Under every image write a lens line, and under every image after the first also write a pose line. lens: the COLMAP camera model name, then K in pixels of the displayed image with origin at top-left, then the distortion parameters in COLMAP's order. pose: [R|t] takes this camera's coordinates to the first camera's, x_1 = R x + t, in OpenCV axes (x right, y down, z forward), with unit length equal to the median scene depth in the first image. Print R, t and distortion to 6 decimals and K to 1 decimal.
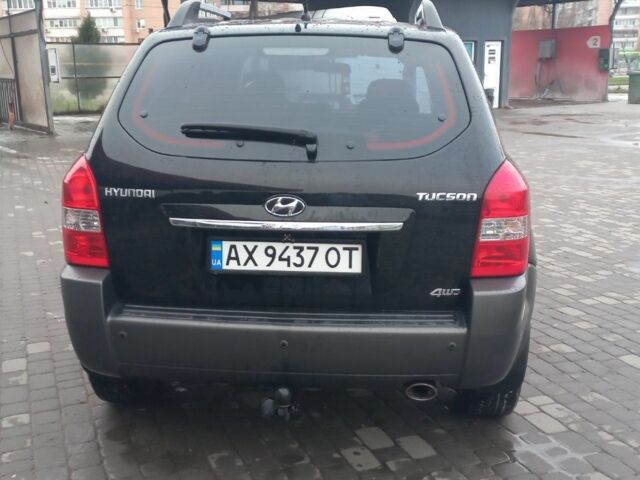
lens RADIAL K [[742.3, 0, 320.0], [0, 742.3, 240.0], [0, 0, 1]] dist [0.134480, -0.234110]
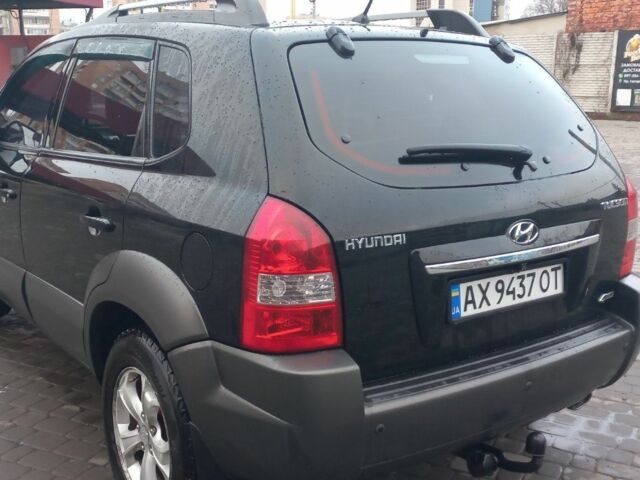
lens RADIAL K [[742.3, 0, 320.0], [0, 742.3, 240.0], [0, 0, 1]] dist [0.134480, -0.234110]
pose [[0.753798, -0.131860, 0.643741, -0.783584], [0.138587, 0.989526, 0.040407, -0.103197], [-0.642326, 0.058755, 0.764176, 0.456370]]
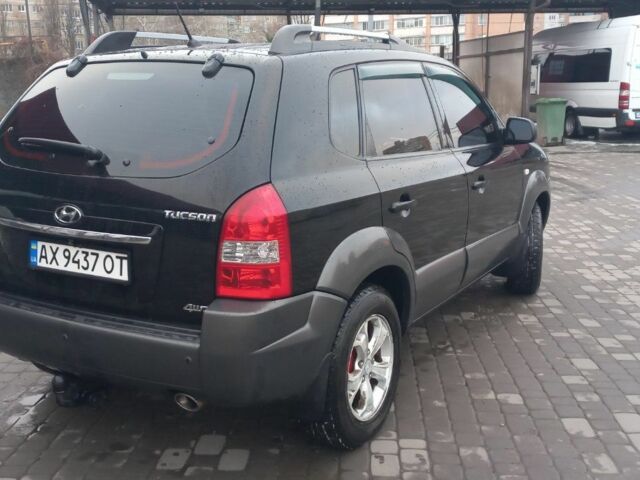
lens RADIAL K [[742.3, 0, 320.0], [0, 742.3, 240.0], [0, 0, 1]] dist [0.134480, -0.234110]
pose [[0.903661, 0.082555, -0.420215, 0.749833], [-0.090046, 0.995936, 0.002020, -0.041717], [0.418674, 0.036013, 0.907422, 0.128994]]
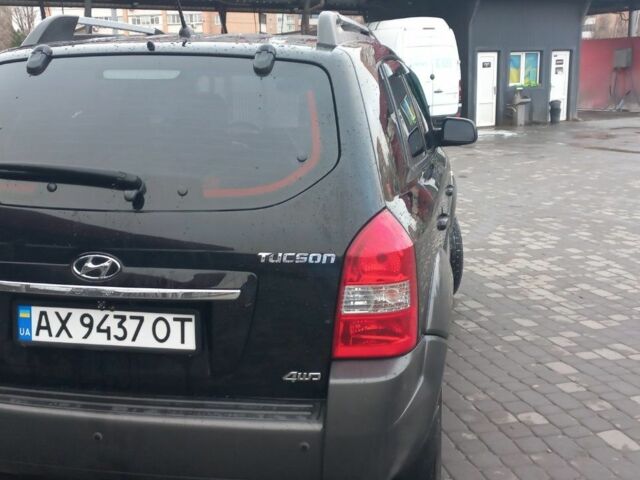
lens RADIAL K [[742.3, 0, 320.0], [0, 742.3, 240.0], [0, 0, 1]] dist [0.134480, -0.234110]
pose [[0.994758, 0.013186, -0.101399, 0.265803], [-0.014689, 0.999793, -0.014091, -0.063991], [0.101192, 0.015507, 0.994746, 0.210466]]
